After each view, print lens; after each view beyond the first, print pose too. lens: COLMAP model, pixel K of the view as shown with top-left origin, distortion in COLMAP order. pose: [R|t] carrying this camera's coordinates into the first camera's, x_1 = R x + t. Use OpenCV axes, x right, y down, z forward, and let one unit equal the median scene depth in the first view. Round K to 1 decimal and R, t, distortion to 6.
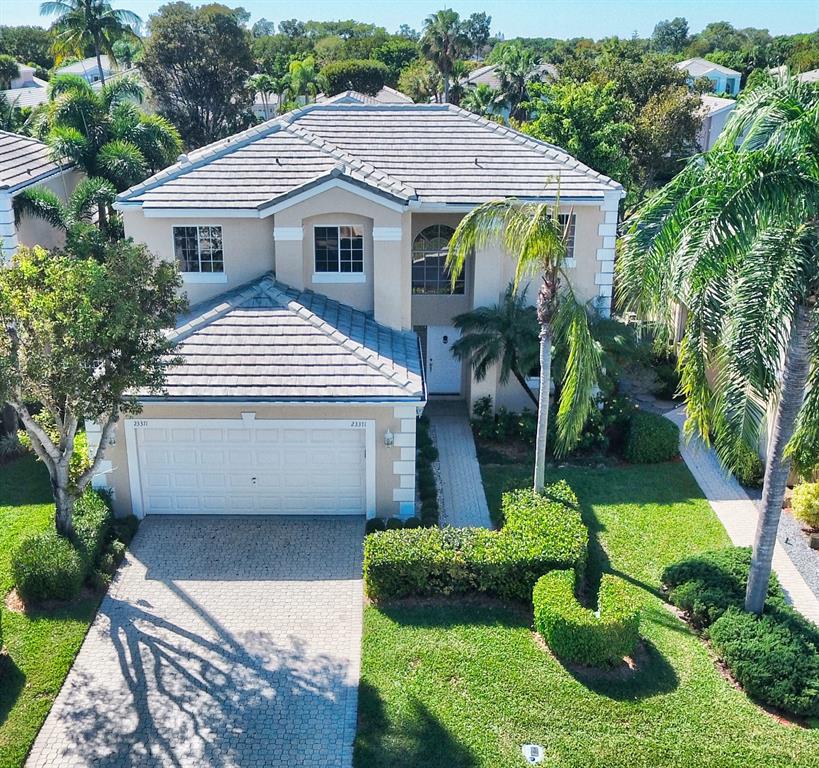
lens RADIAL K [[997.8, 0, 408.9], [0, 997.8, 420.8], [0, 0, 1]] dist [0.003707, -0.023544]
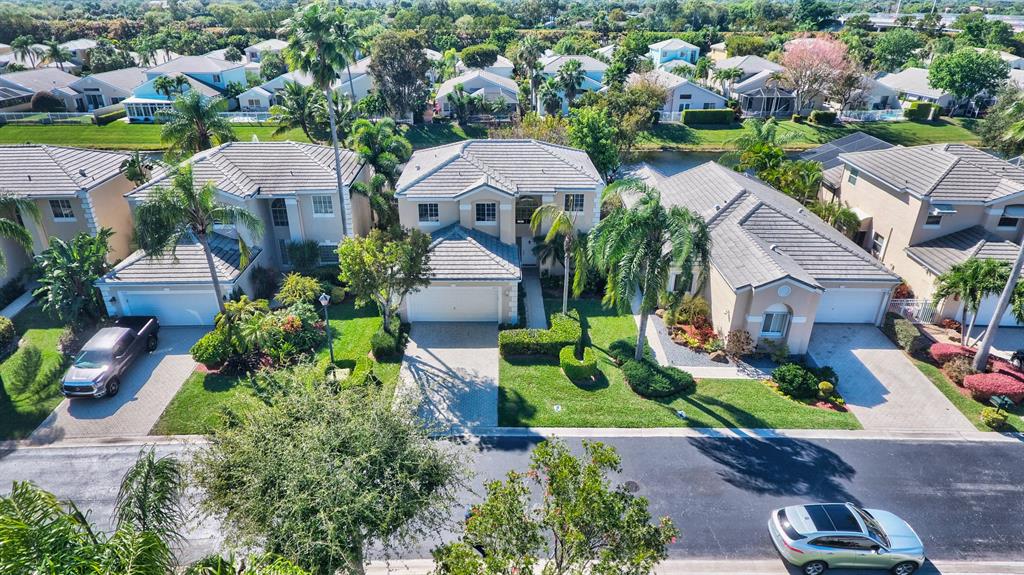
lens RADIAL K [[601.1, 0, 512.0], [0, 601.1, 287.5], [0, 0, 1]] dist [-0.005561, -0.000180]
pose [[0.999995, -0.000431, 0.003259, -0.012894], [0.000135, 0.995917, 0.090270, -0.142158], [-0.003284, -0.090270, 0.995912, -0.569078]]
